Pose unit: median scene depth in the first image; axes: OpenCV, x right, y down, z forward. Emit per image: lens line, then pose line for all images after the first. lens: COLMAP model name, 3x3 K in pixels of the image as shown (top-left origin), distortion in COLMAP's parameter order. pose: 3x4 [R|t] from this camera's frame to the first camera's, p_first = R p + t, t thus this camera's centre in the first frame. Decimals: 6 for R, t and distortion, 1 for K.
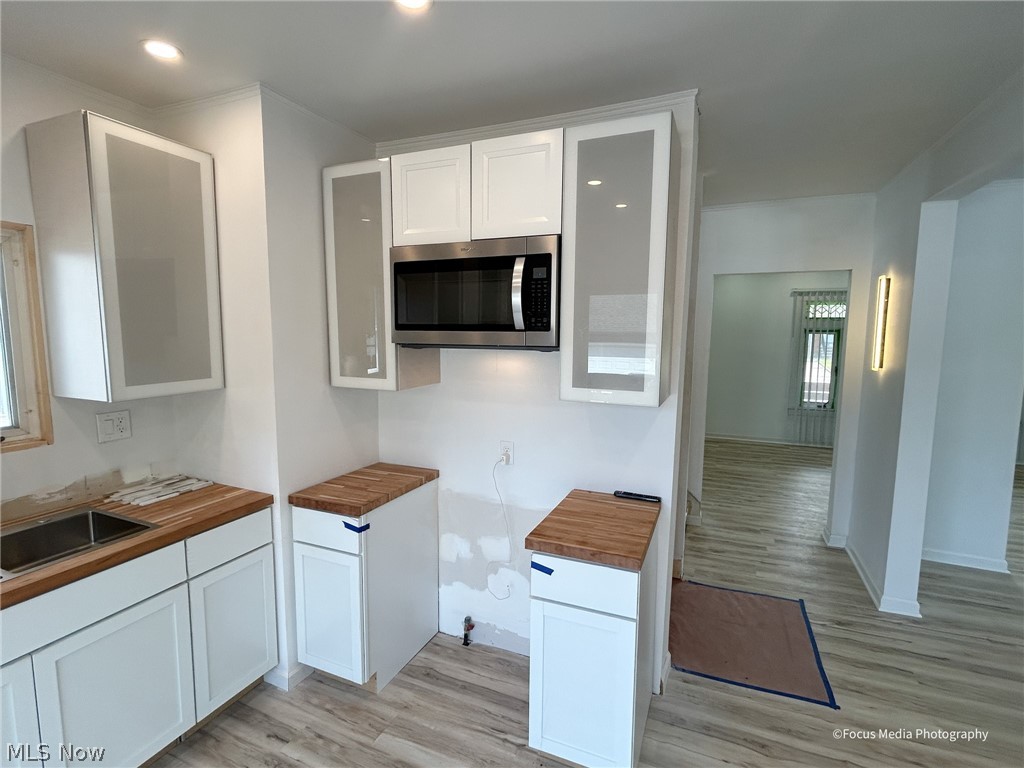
lens RADIAL K [[478.8, 0, 512.0], [0, 478.8, 384.0], [0, 0, 1]] dist [0.000143, 0.000095]
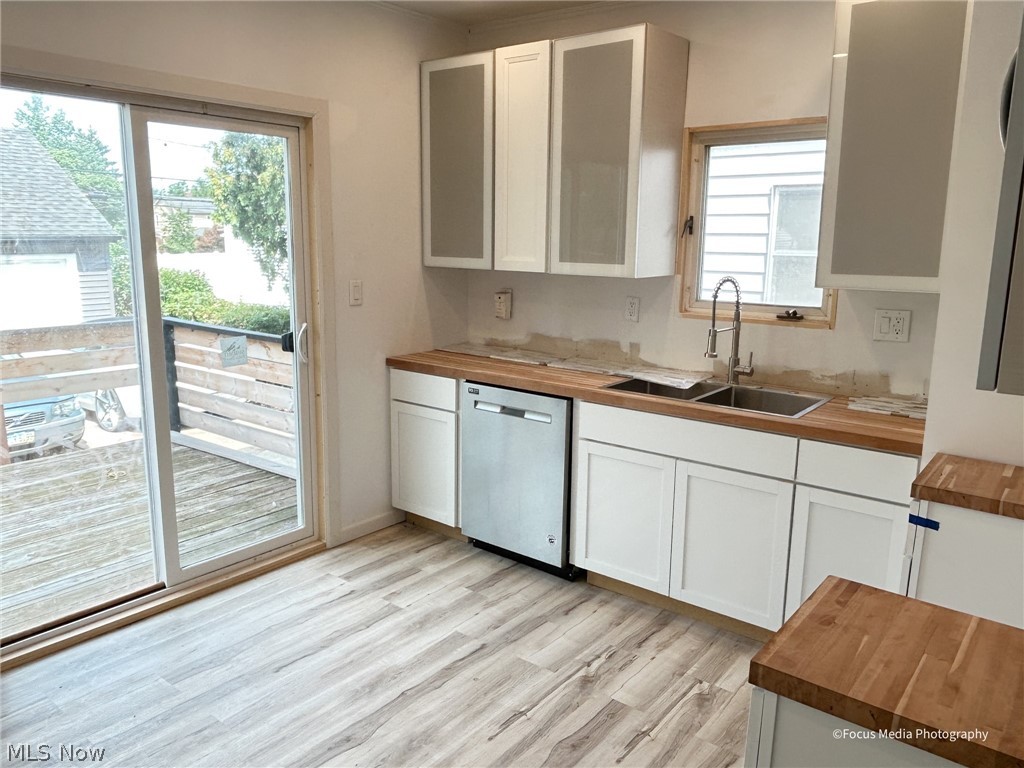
lens RADIAL K [[751.1, 0, 512.0], [0, 751.1, 384.0], [0, 0, 1]] dist [0.005791, 0.003806]
pose [[-0.242595, 0.177003, -0.953844, 0.796494], [-0.121469, 0.969935, 0.210883, -0.018069], [0.962493, 0.167022, -0.213801, 0.722259]]
